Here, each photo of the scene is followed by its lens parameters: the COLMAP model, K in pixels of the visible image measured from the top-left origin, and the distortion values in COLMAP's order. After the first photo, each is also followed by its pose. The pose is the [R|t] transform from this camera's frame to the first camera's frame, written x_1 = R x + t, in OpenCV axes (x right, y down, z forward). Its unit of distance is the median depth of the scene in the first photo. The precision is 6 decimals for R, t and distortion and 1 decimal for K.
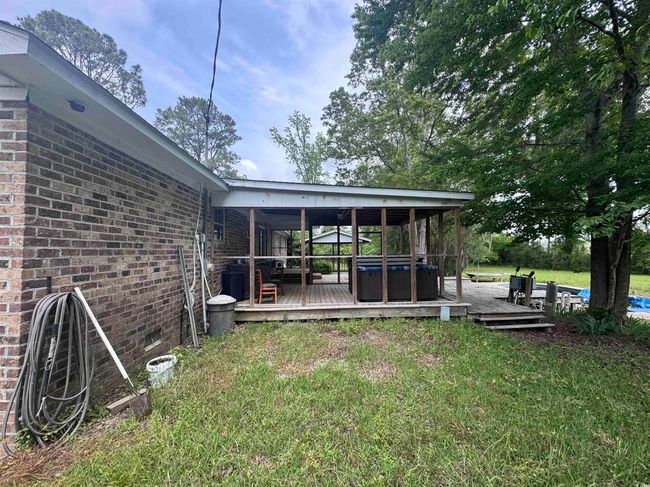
lens RADIAL K [[262.6, 0, 324.9], [0, 262.6, 246.2], [0, 0, 1]] dist [-0.000013, 0.000005]
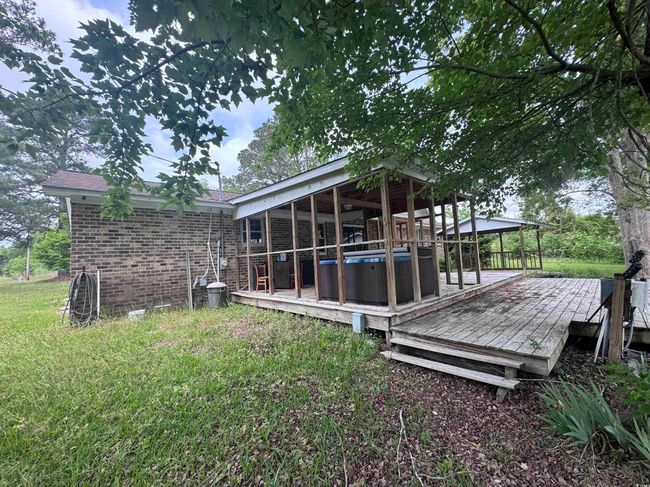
lens RADIAL K [[262.6, 0, 325.2], [0, 262.6, 246.3], [0, 0, 1]] dist [-0.000013, 0.000005]
pose [[0.626533, -0.068173, -0.776407, 1.536311], [0.067320, 0.997178, -0.033232, 0.105106], [0.776482, -0.031447, 0.629355, 0.766305]]
